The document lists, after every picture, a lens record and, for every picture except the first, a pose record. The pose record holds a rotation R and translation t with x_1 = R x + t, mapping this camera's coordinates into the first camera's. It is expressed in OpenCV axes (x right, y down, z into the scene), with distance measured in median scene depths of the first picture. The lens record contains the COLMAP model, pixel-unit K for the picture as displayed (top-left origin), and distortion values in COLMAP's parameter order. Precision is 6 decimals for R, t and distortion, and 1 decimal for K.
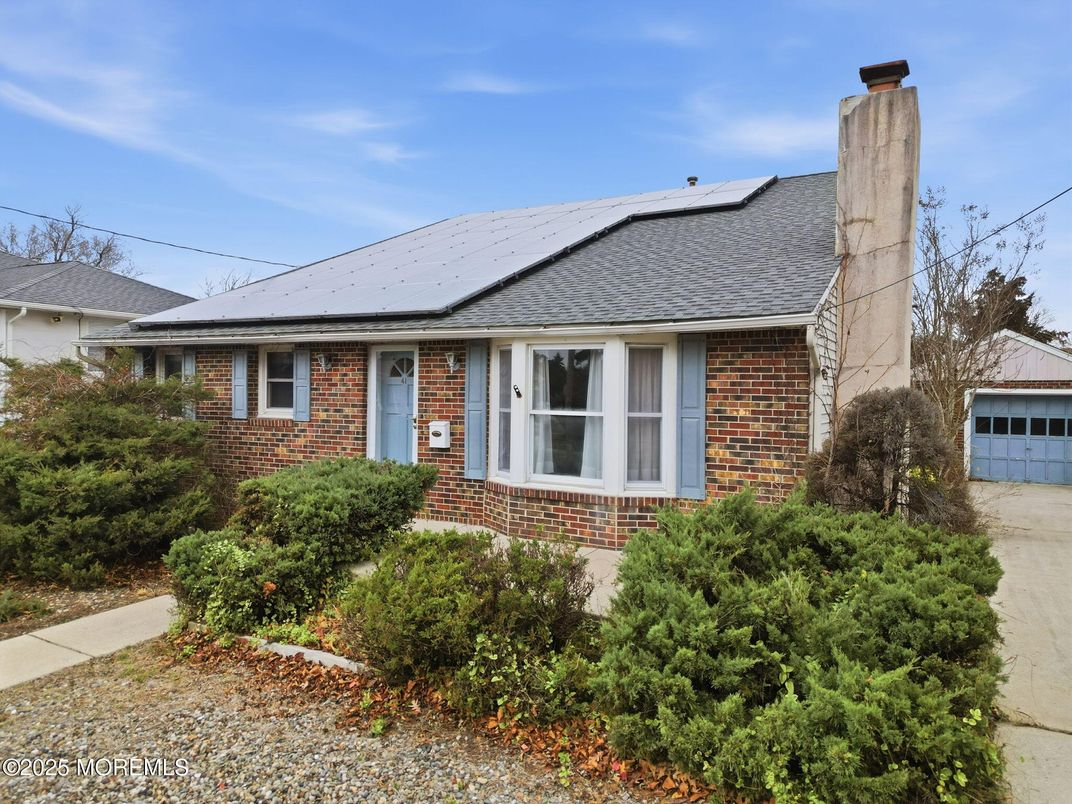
lens RADIAL K [[746.4, 0, 536.4], [0, 746.4, 398.5], [0, 0, 1]] dist [0.067317, -0.054099]
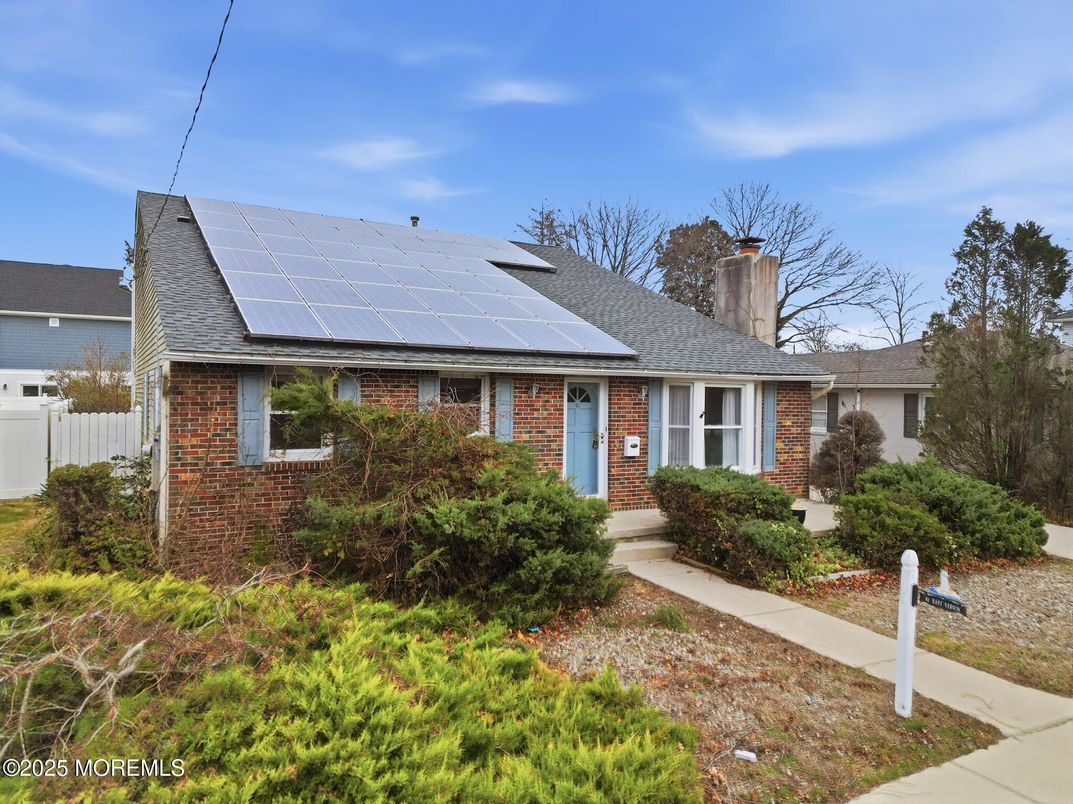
lens RADIAL K [[747.1, 0, 534.4], [0, 747.1, 400.3], [0, 0, 1]] dist [0.067317, -0.054099]
pose [[0.524460, -0.014755, 0.851307, -1.514051], [-0.001441, 0.999833, 0.018216, -0.065366], [-0.851434, -0.010780, 0.524351, 0.491027]]
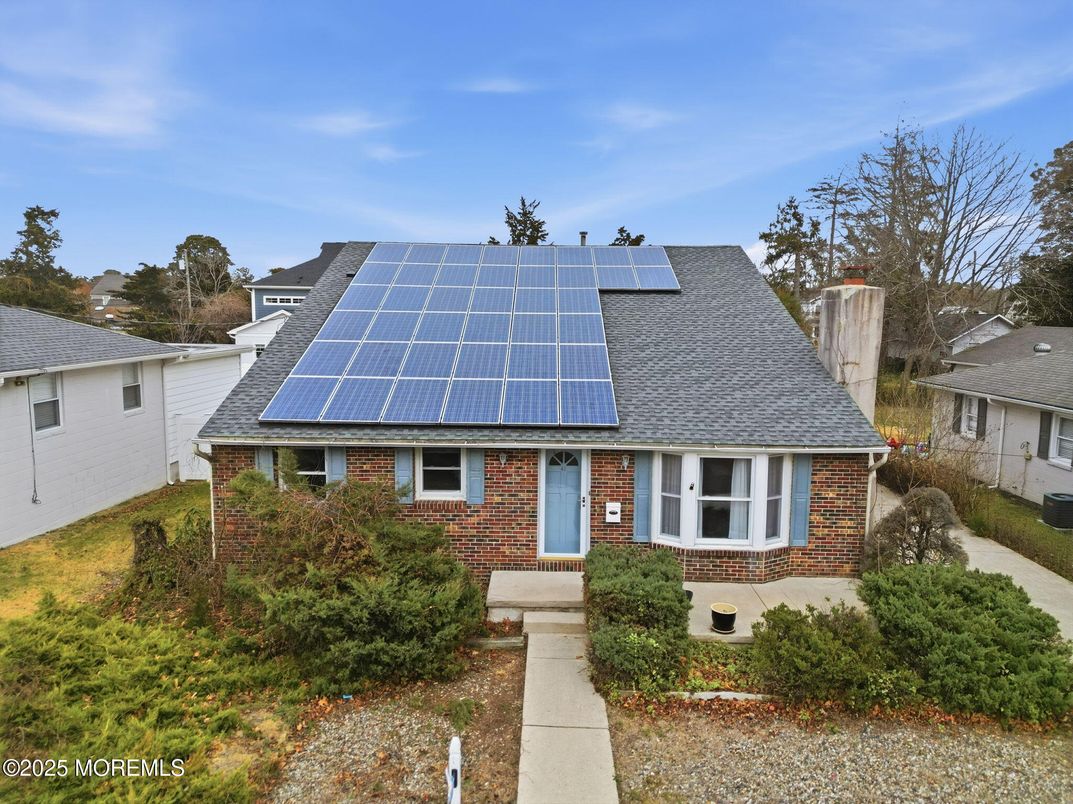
lens RADIAL K [[747.1, 0, 536.8], [0, 747.1, 396.8], [0, 0, 1]] dist [0.067317, -0.054099]
pose [[0.879910, -0.058102, 0.471574, -0.995711], [0.004032, 0.993372, 0.114869, -0.360975], [-0.475123, -0.099173, 0.874313, -0.143986]]
